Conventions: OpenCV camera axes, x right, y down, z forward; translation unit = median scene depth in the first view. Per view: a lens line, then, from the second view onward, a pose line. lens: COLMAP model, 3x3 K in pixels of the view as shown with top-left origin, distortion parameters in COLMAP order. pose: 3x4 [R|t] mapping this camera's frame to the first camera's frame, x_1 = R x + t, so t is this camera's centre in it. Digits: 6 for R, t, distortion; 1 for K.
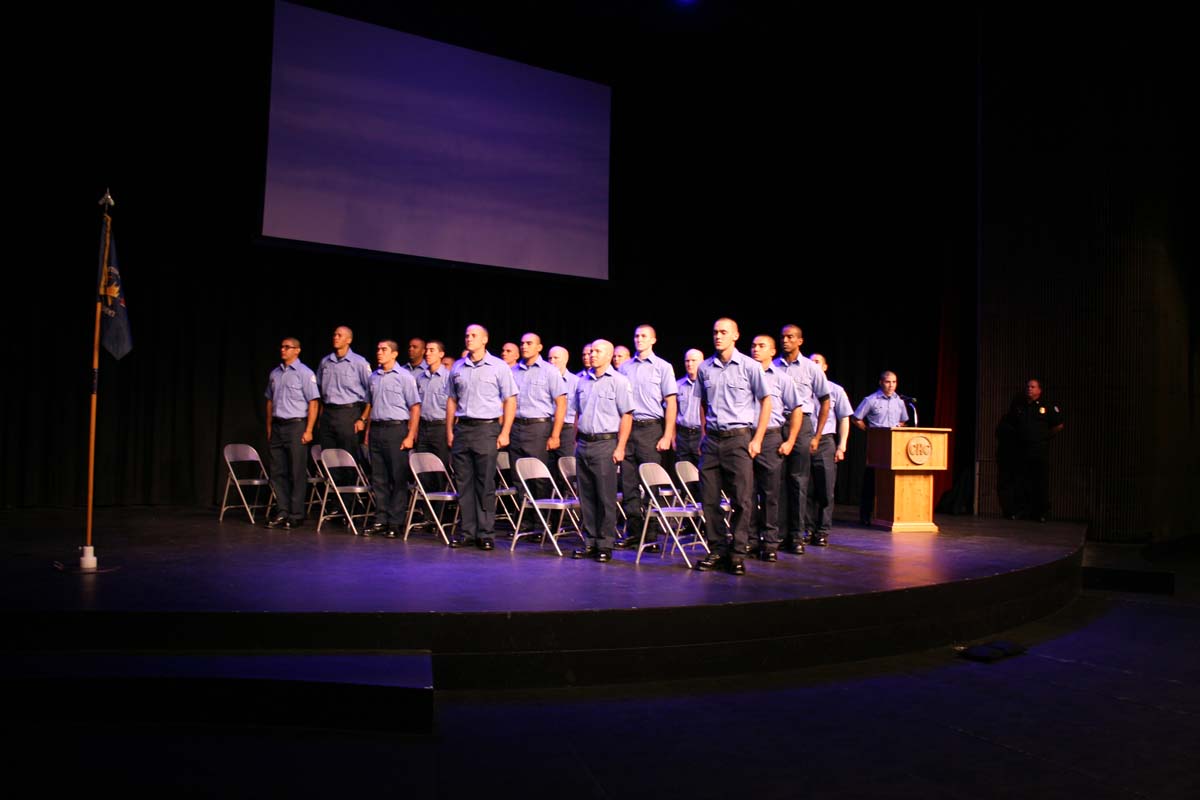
lens RADIAL K [[1019.4, 0, 625.2], [0, 1019.4, 420.4], [0, 0, 1]] dist [-0.130103, 0.040623]
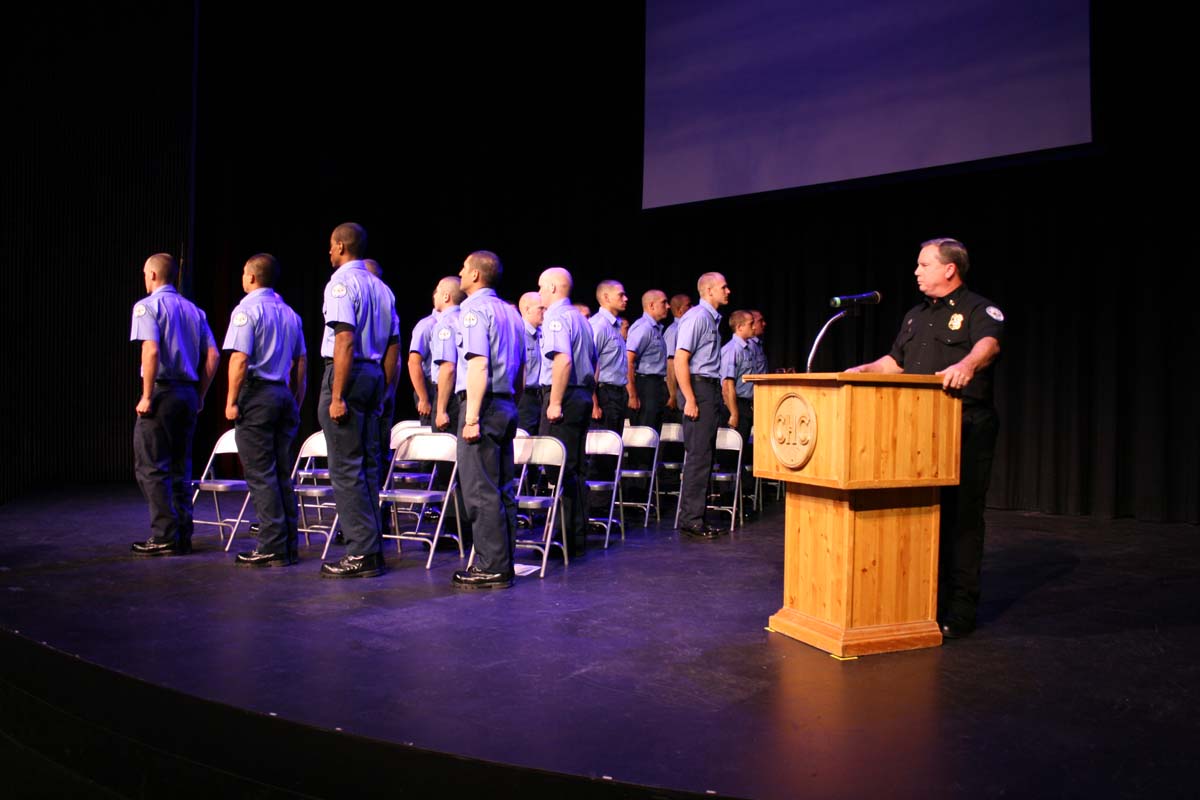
lens RADIAL K [[1019.4, 0, 595.2], [0, 1019.4, 421.0], [0, 0, 1]] dist [-0.130103, 0.040623]
pose [[0.123060, 0.002652, -0.992396, 0.459169], [-0.001399, 0.999996, 0.002499, 0.017021], [0.992398, 0.001081, 0.123064, 0.604367]]
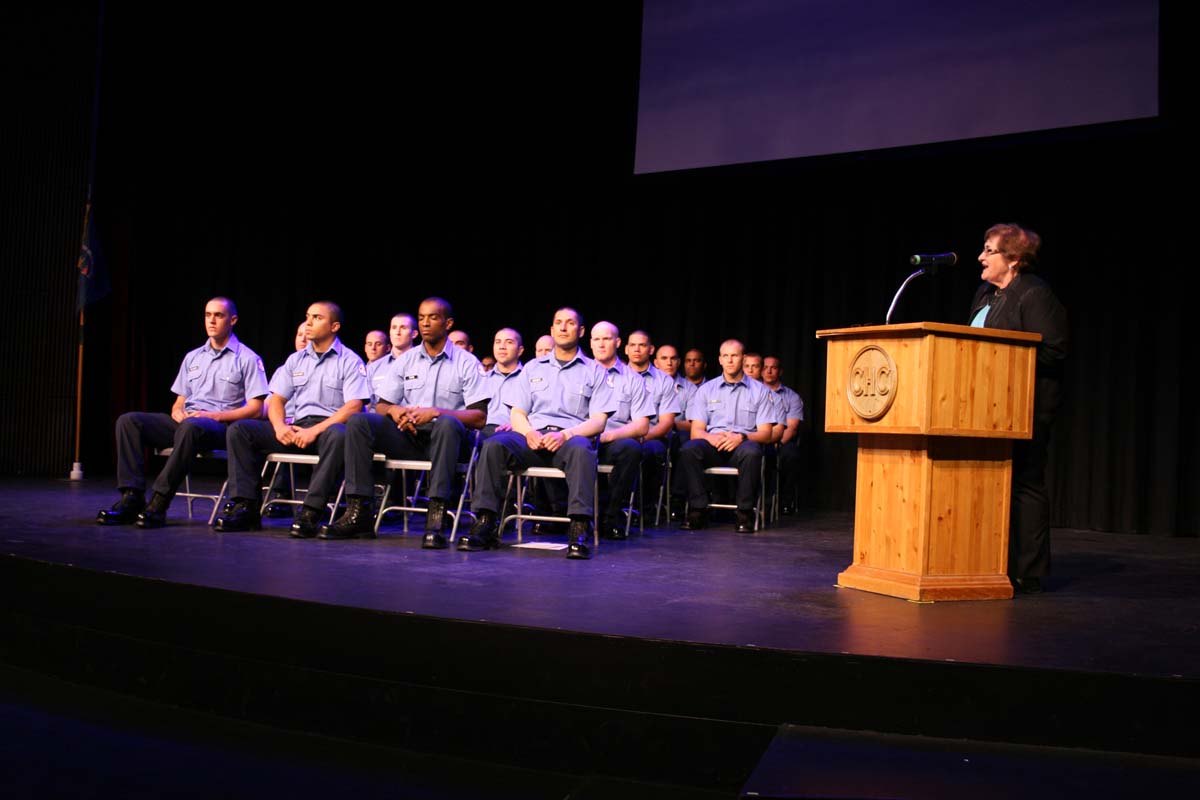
lens RADIAL K [[1345.9, 0, 590.6], [0, 1345.9, 417.0], [0, 0, 1]] dist [-0.080834, 0.000000]
pose [[0.195896, -0.027806, -0.980230, 0.538716], [-0.031975, 0.998885, -0.034725, 0.044287], [0.980103, 0.038146, 0.194788, 0.545171]]
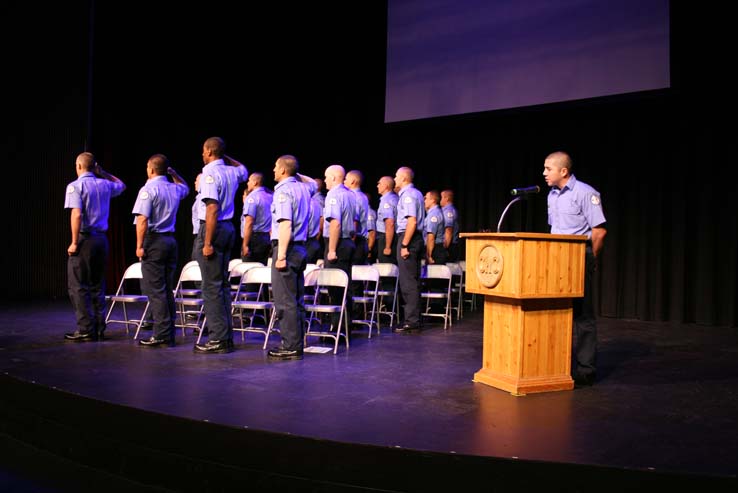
lens RADIAL K [[711.0, 0, 365.9], [0, 711.0, 260.6], [0, 0, 1]] dist [-0.104109, 0.000000]
pose [[0.163276, 0.002910, -0.986576, 0.513272], [-0.008064, 0.999966, 0.001615, 0.017834], [0.986548, 0.007692, 0.163294, 0.579528]]
